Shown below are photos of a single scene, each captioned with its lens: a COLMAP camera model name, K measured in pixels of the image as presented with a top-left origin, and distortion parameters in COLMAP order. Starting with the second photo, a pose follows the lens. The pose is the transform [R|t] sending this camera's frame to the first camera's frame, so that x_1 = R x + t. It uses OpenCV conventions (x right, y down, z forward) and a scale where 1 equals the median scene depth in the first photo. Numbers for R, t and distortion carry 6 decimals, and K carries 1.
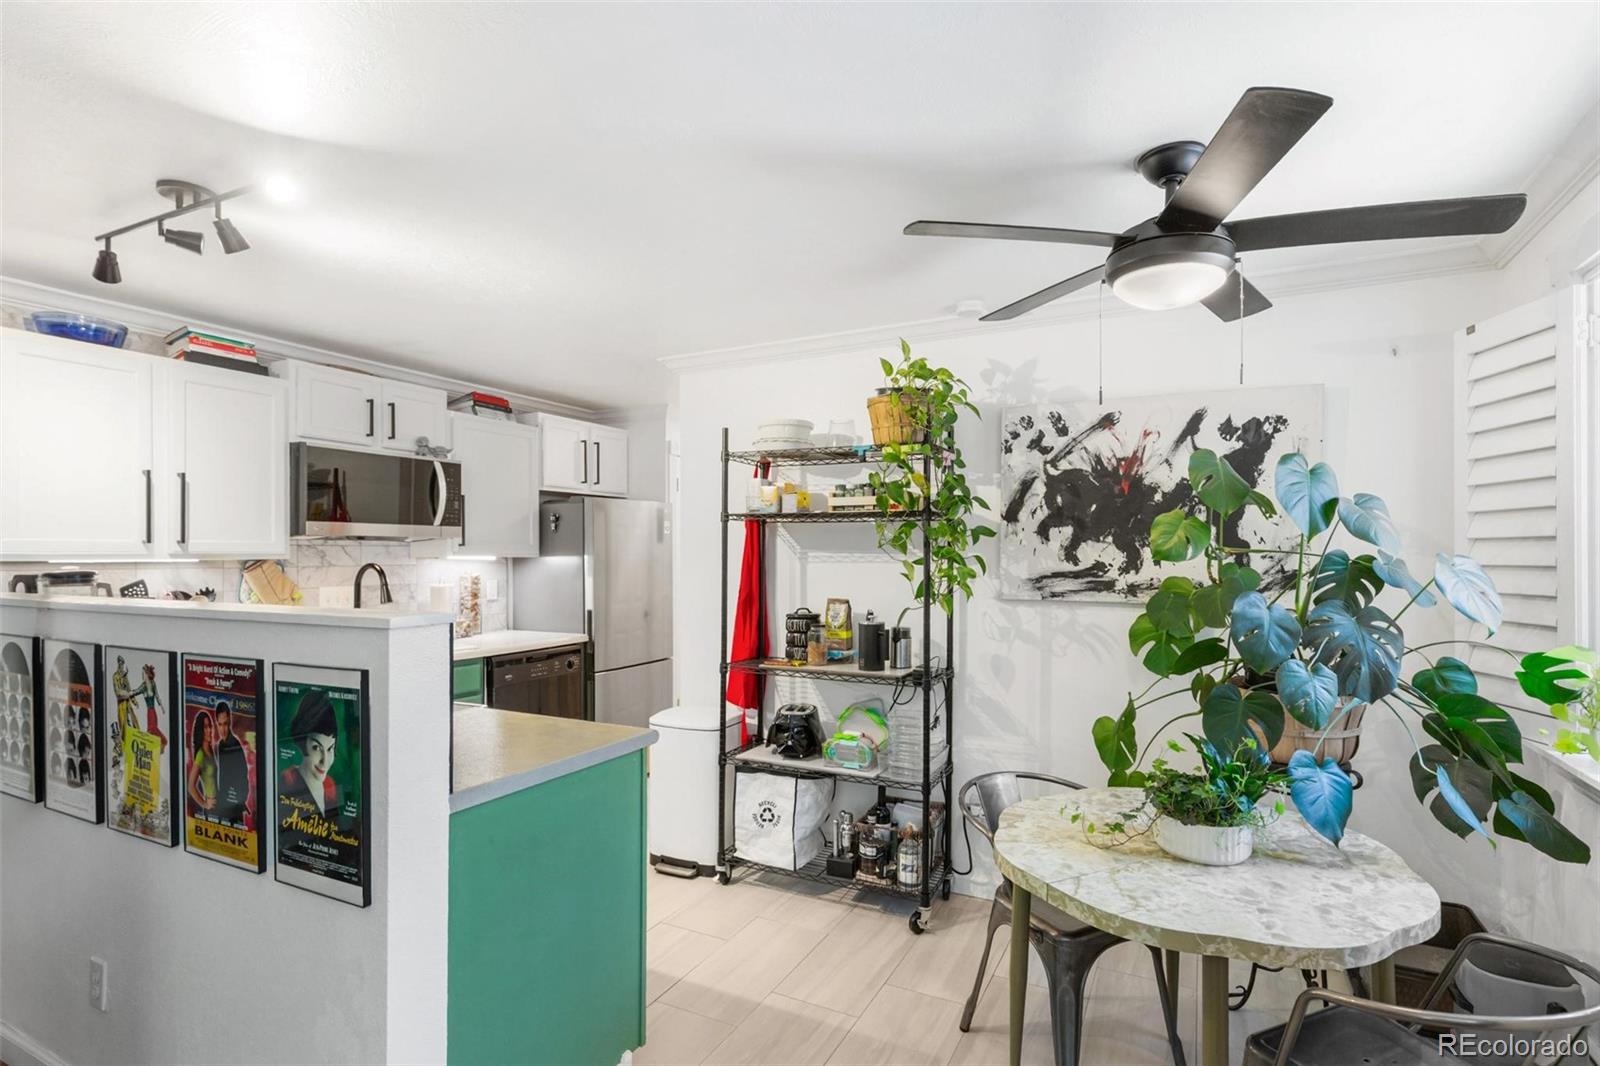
lens RADIAL K [[764.1, 0, 821.4], [0, 764.1, 557.6], [0, 0, 1]] dist [0.011673, -0.000549]
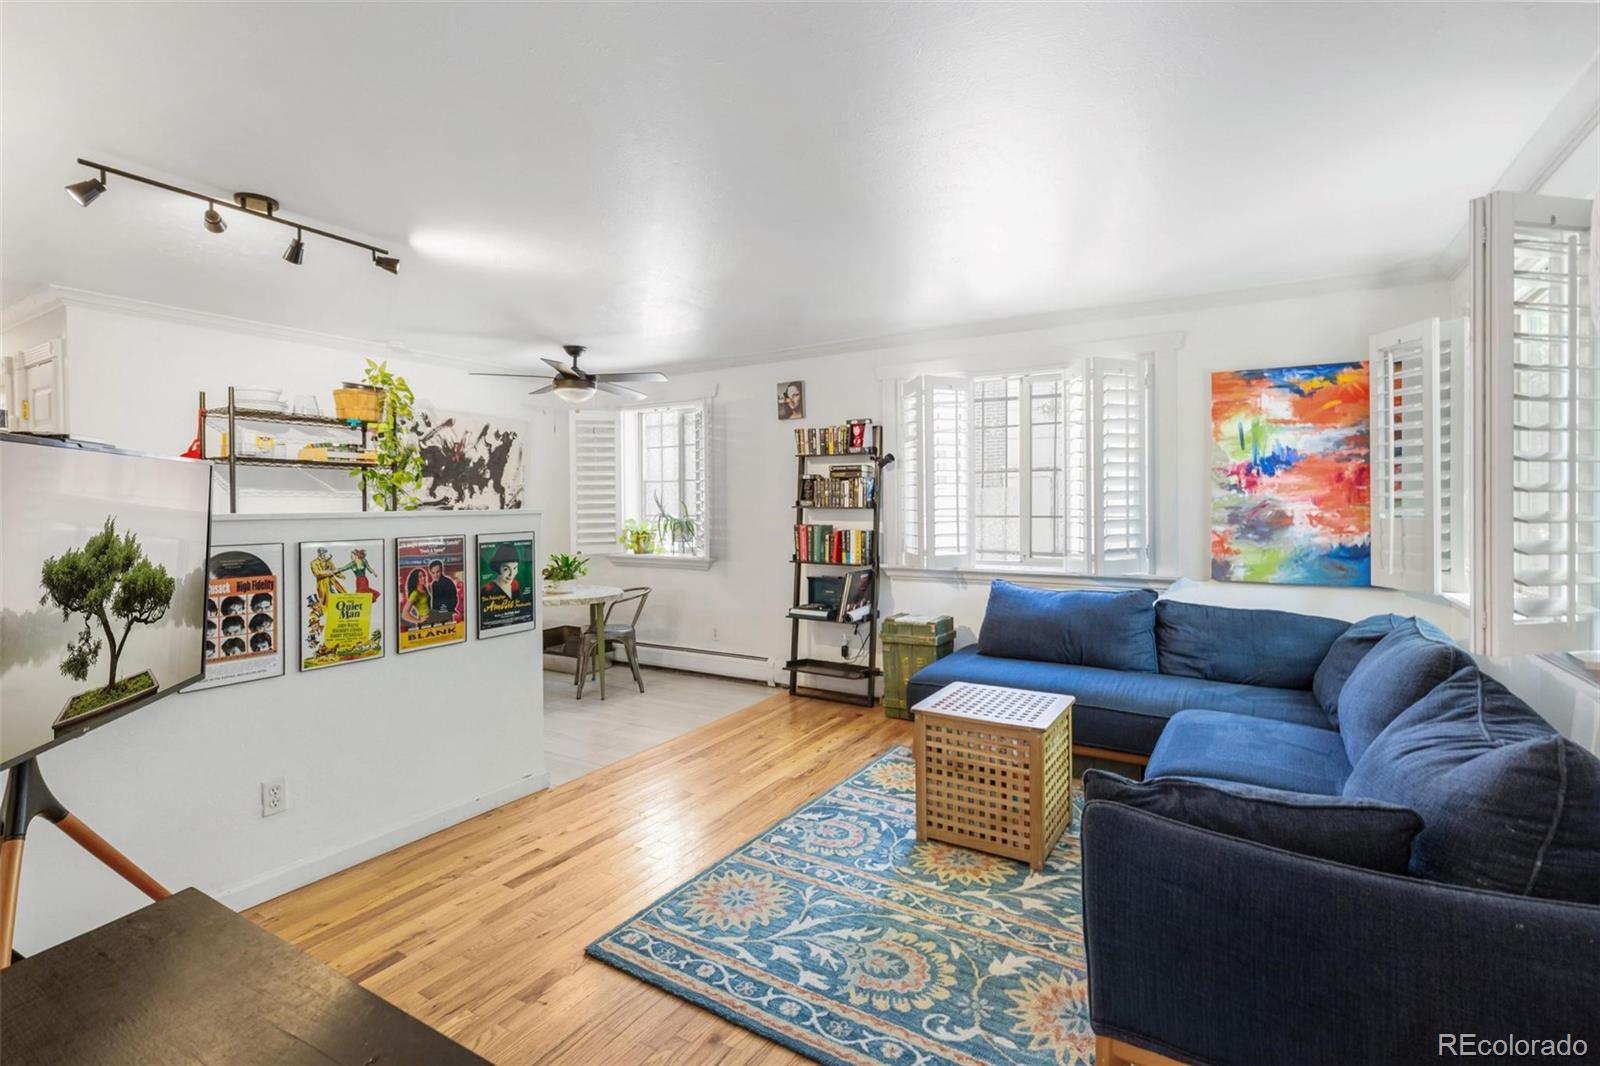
lens RADIAL K [[745.8, 0, 785.9], [0, 745.8, 510.7], [0, 0, 1]] dist [0.002653, -0.000011]
pose [[0.098452, -0.008666, 0.995104, -1.331076], [0.009514, 0.999925, 0.007766, 0.032553], [-0.995096, 0.008703, 0.098527, -0.013195]]
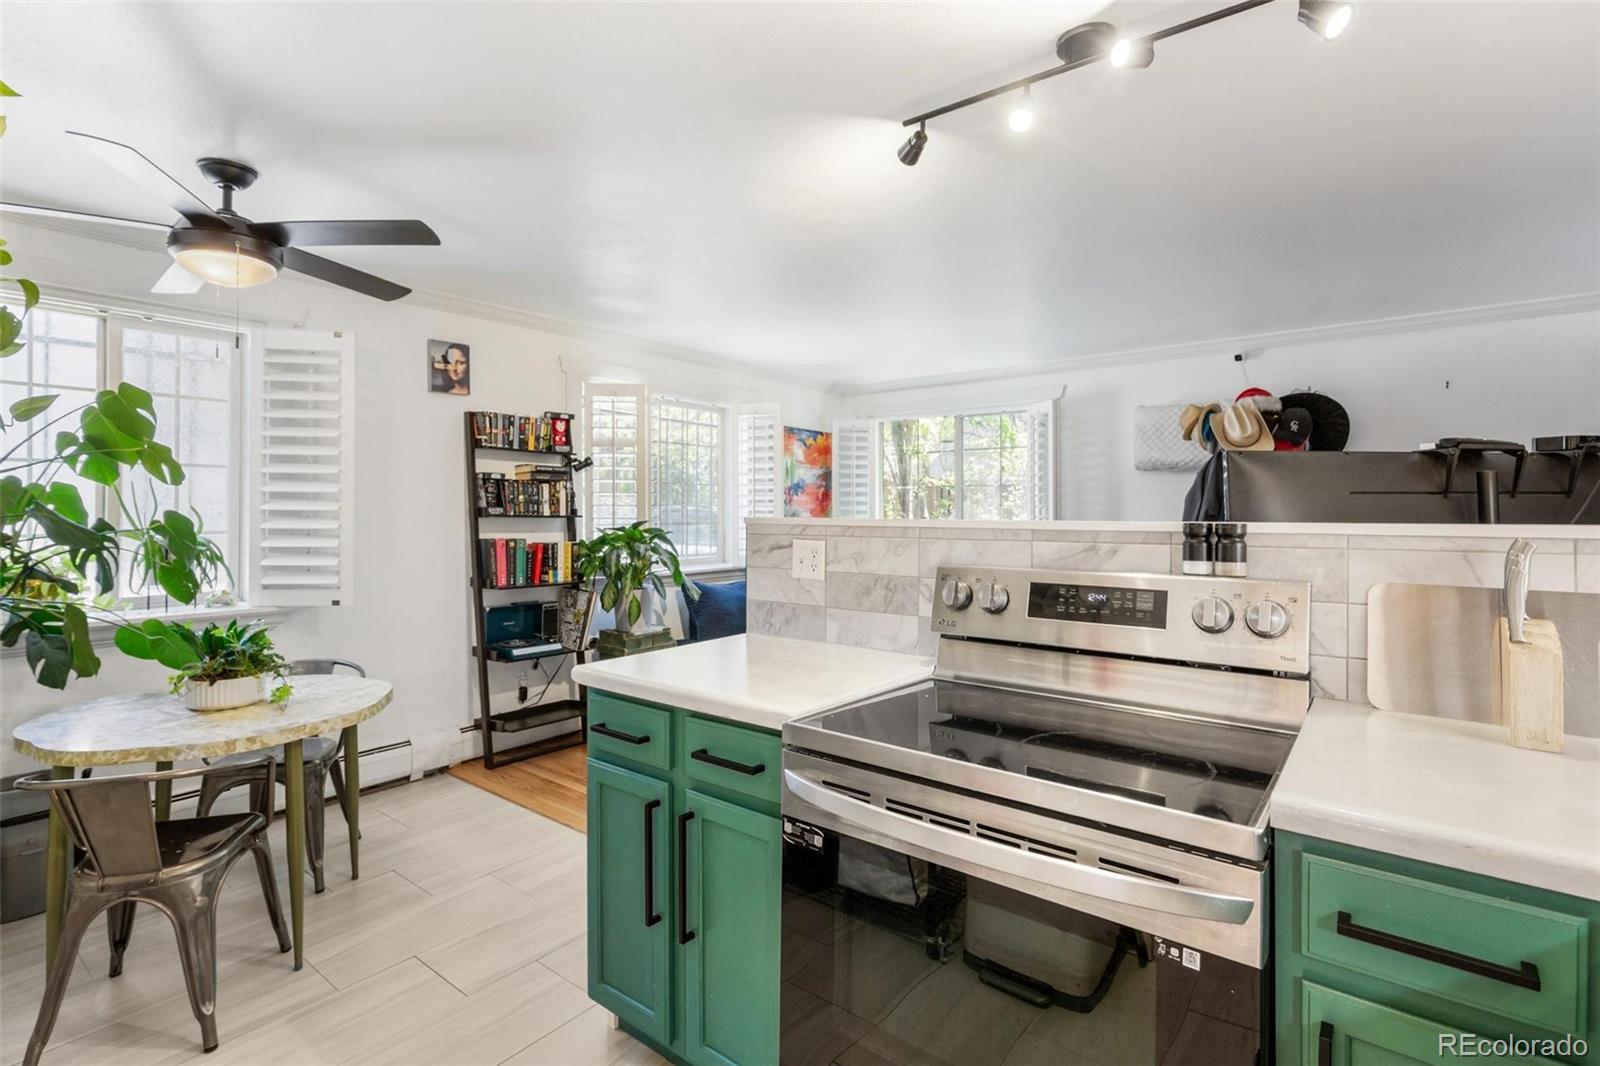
lens RADIAL K [[762.5, 0, 798.4], [0, 762.5, 510.6], [0, 0, 1]] dist [-0.000537, 0.000386]
pose [[-0.979029, 0.000638, 0.203721, -0.446308], [0.001327, 0.999994, 0.003249, 0.025656], [-0.203718, 0.003451, -0.979024, 1.257487]]
